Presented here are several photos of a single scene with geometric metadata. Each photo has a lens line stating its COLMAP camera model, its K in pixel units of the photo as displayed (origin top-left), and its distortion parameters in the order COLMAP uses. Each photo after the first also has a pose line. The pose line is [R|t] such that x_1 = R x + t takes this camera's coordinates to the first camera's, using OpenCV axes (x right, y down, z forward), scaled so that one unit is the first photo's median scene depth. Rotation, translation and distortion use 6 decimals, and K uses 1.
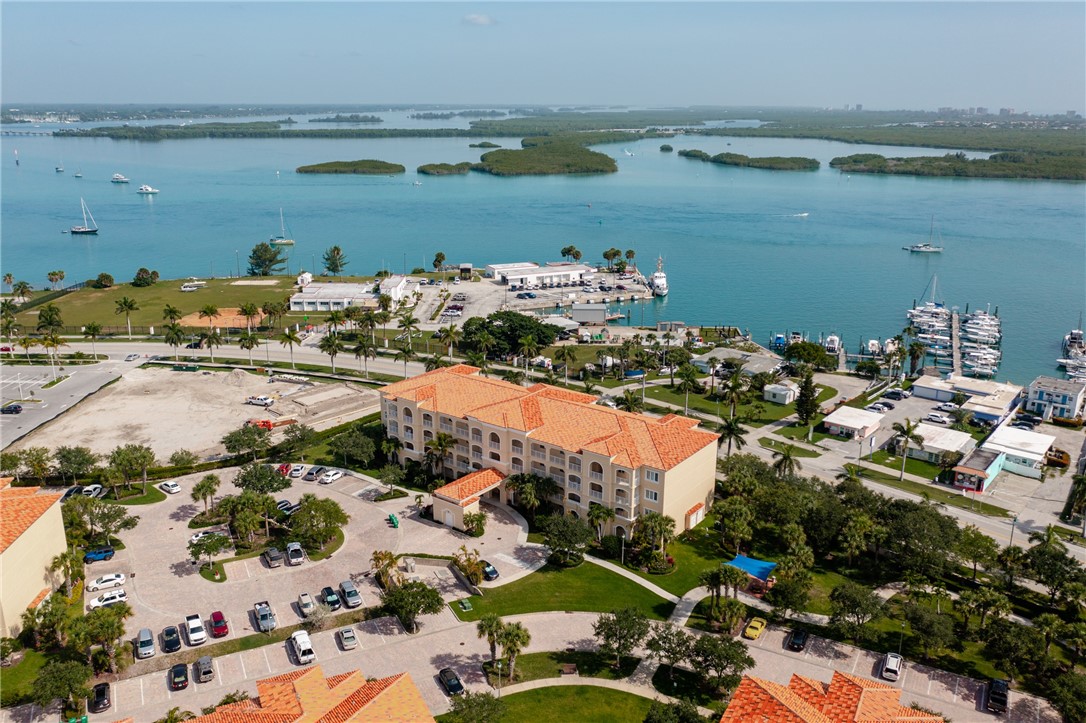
lens RADIAL K [[883.2, 0, 543.0], [0, 883.2, 361.5], [0, 0, 1]] dist [-0.008969, 0.009160]
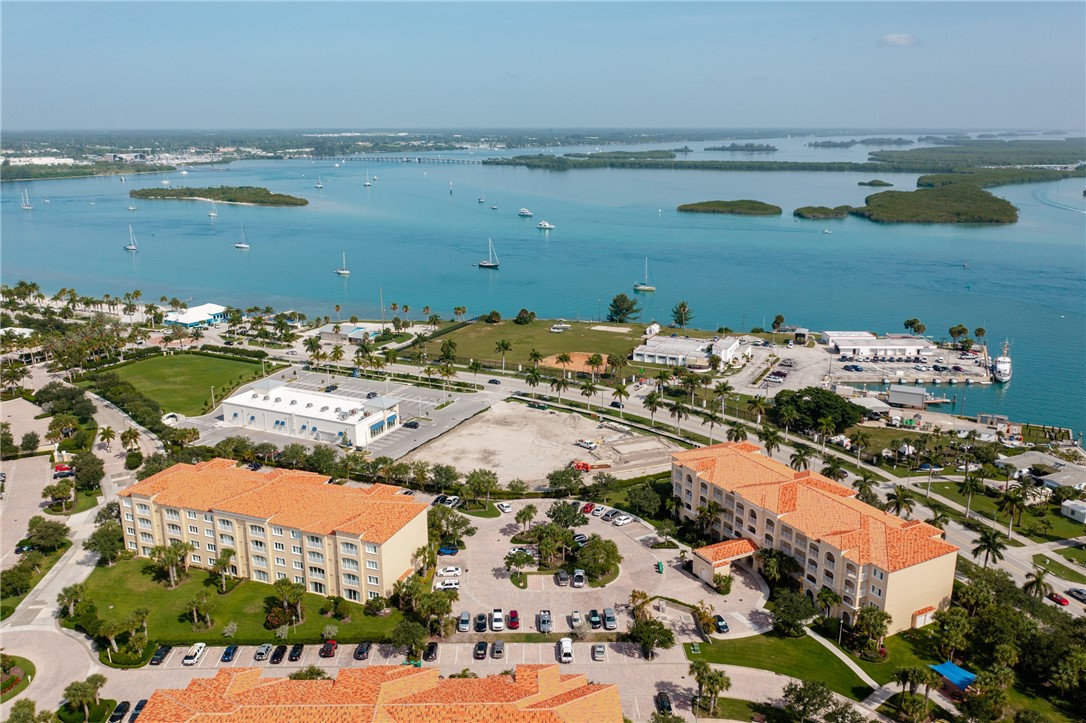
lens RADIAL K [[883.2, 0, 543.0], [0, 883.2, 361.5], [0, 0, 1]] dist [-0.008969, 0.009160]
pose [[0.909133, 0.105376, -0.402955, 0.130408], [-0.116151, 0.993229, -0.002320, -0.073173], [0.399982, 0.048913, 0.915217, -0.184271]]
